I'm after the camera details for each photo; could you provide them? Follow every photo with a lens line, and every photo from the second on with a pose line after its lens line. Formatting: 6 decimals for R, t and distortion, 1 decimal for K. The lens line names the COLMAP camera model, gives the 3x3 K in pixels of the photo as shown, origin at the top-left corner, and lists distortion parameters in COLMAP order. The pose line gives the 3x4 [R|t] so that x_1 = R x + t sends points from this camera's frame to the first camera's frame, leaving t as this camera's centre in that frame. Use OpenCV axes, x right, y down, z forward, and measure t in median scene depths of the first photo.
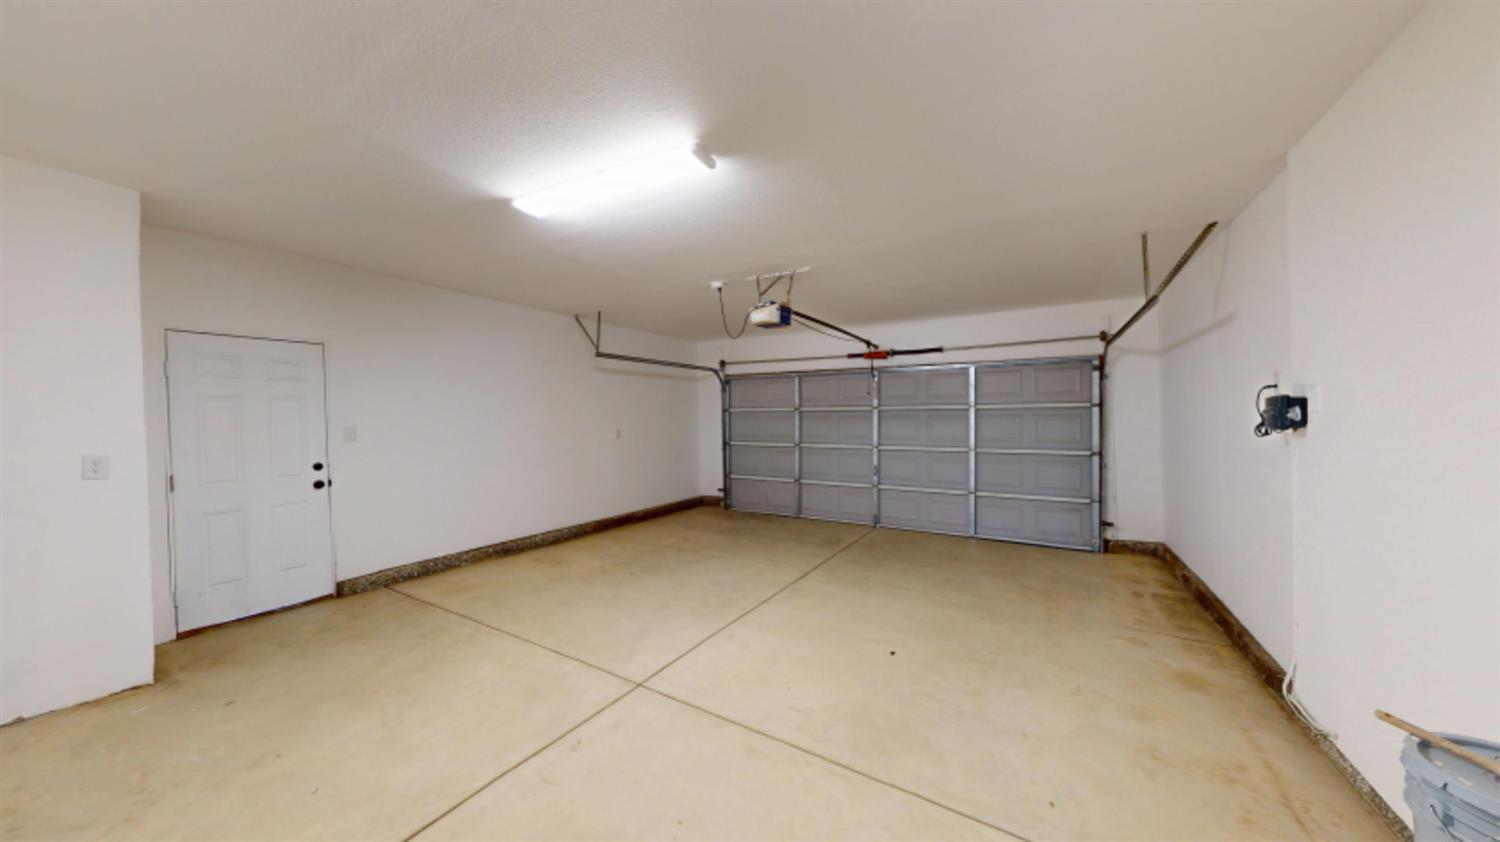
lens RADIAL K [[471.3, 0, 750.7], [0, 471.3, 425.3], [0, 0, 1]] dist [0.001186, 0.000117]
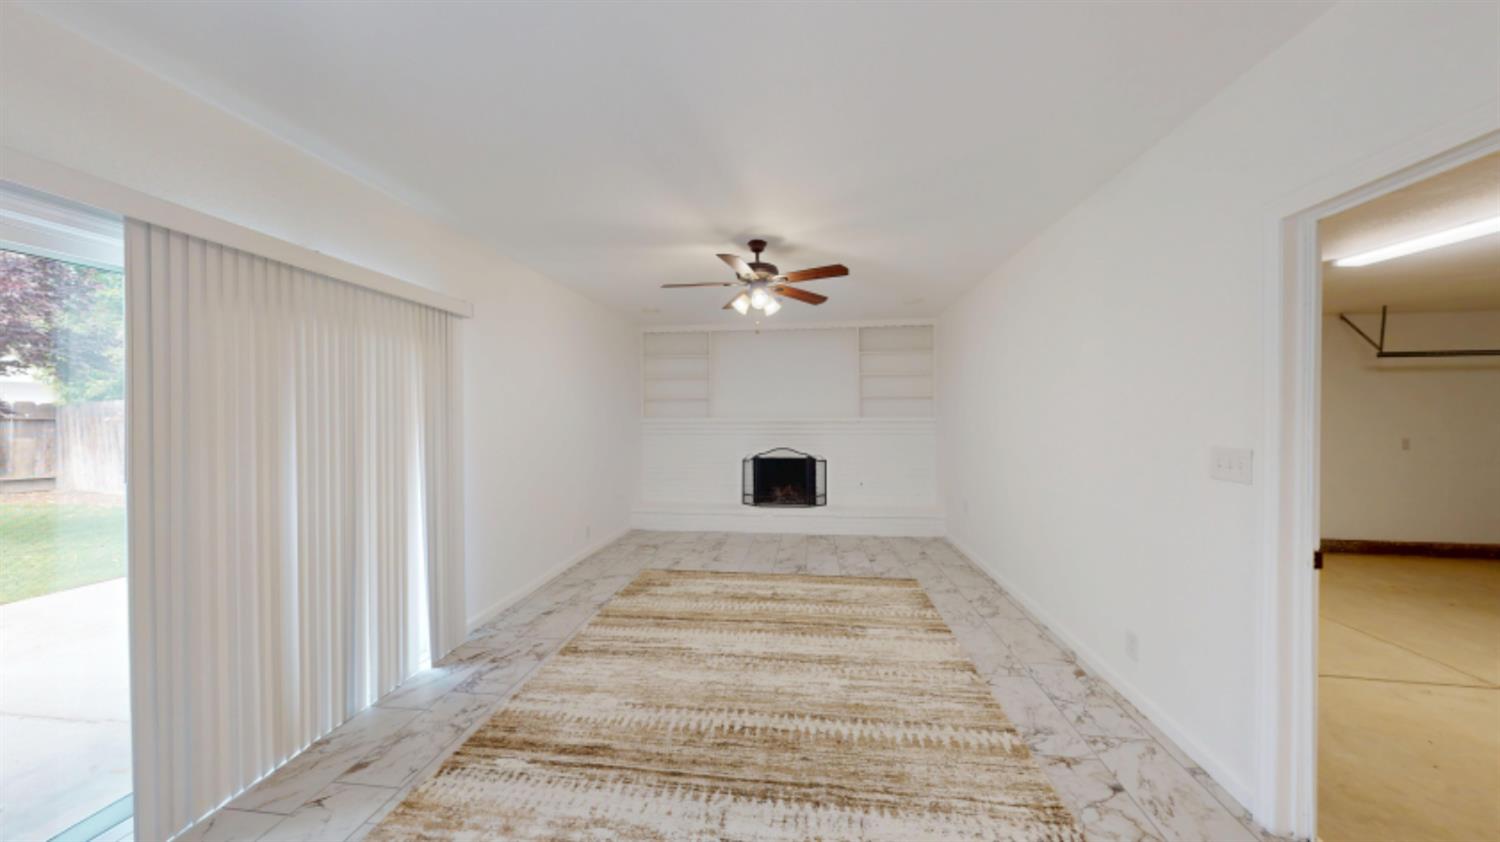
lens RADIAL K [[471.3, 0, 748.1], [0, 471.3, 427.8], [0, 0, 1]] dist [0.001186, 0.000117]
pose [[0.404554, 0.025592, -0.914156, 0.012245], [-0.013686, 0.999666, 0.021929, -0.014141], [0.914412, 0.003640, 0.404769, -0.434755]]
